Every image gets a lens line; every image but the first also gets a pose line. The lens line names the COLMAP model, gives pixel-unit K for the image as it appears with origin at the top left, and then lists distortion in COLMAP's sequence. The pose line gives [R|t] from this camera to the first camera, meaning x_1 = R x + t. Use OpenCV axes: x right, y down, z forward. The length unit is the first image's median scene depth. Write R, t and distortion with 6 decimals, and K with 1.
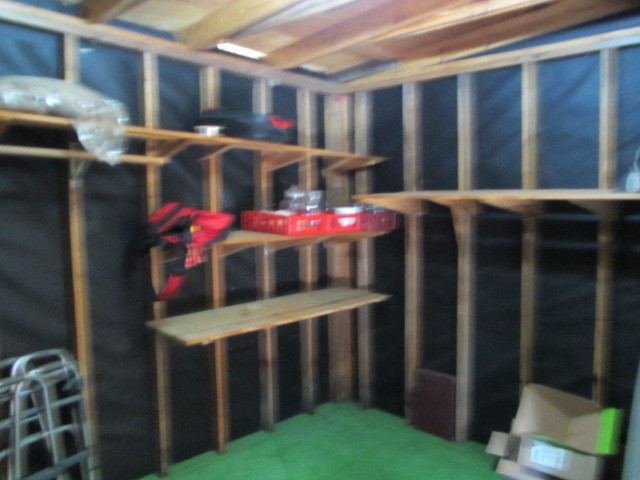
lens RADIAL K [[543.6, 0, 317.2], [0, 543.6, 238.4], [0, 0, 1]] dist [-0.009807, 0.001188]
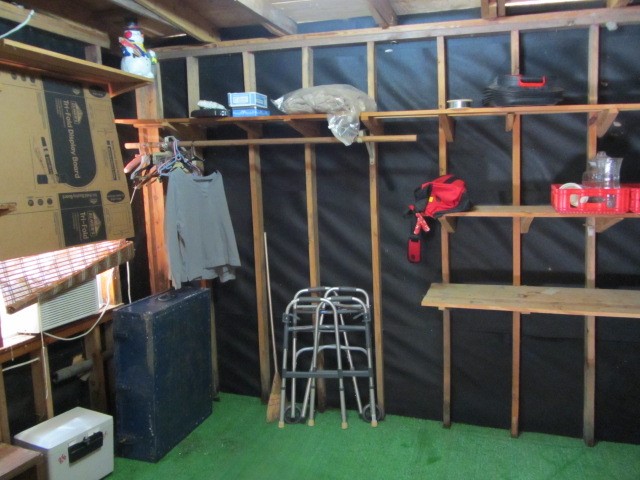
lens RADIAL K [[543.6, 0, 317.2], [0, 543.6, 238.4], [0, 0, 1]] dist [-0.009807, 0.001188]
pose [[0.460645, 0.117948, -0.879713, 0.604413], [-0.047453, 0.992986, 0.108287, -0.049454], [0.886315, -0.008137, 0.463011, 0.303494]]
